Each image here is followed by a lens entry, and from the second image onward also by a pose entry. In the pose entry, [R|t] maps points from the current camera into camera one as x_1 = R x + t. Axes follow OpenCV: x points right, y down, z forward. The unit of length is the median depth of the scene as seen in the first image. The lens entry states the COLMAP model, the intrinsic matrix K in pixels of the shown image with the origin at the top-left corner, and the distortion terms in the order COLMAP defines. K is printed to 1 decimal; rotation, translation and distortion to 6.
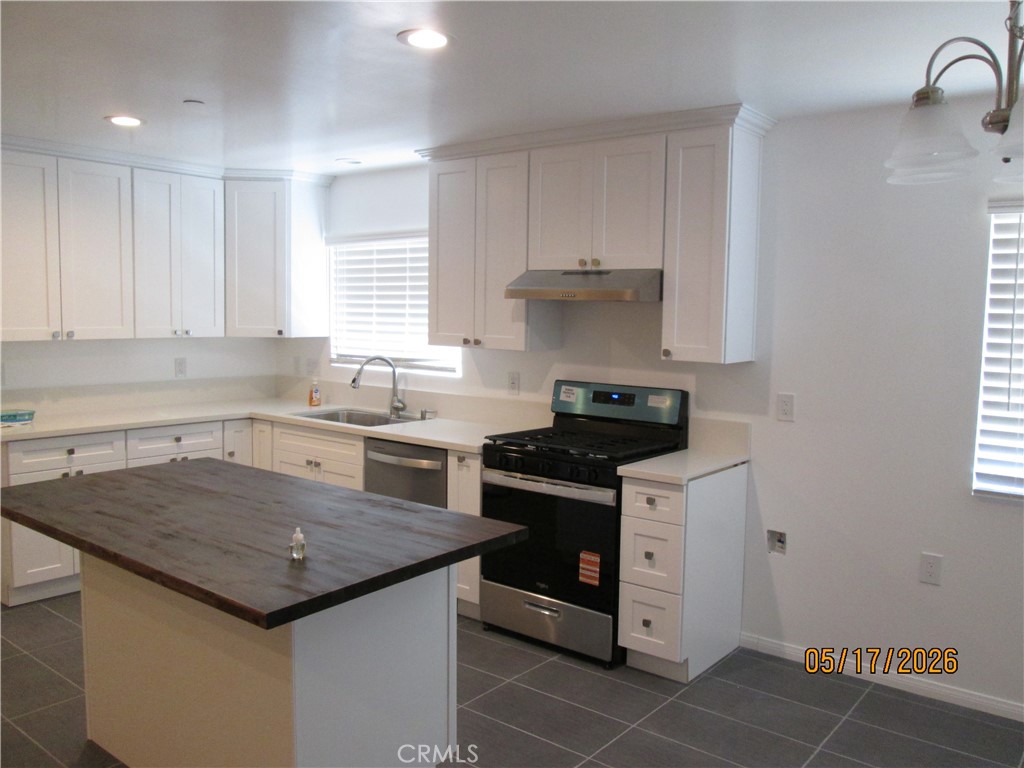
lens RADIAL K [[845.5, 0, 507.6], [0, 845.5, 375.9], [0, 0, 1]] dist [-0.051128, -0.000592]
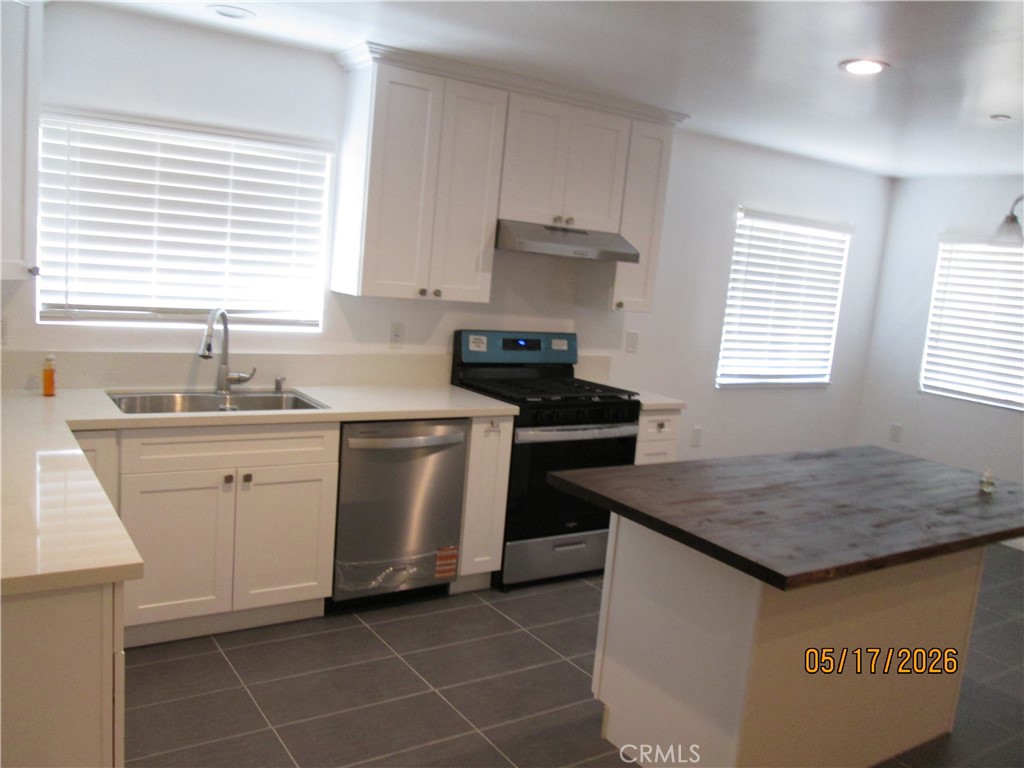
lens RADIAL K [[845.5, 0, 505.9], [0, 845.5, 389.1], [0, 0, 1]] dist [-0.051128, -0.000592]
pose [[0.312788, -0.135260, 0.940143, -0.887430], [-0.006714, 0.989469, 0.144590, -0.071722], [-0.949799, -0.051538, 0.308586, 0.679517]]
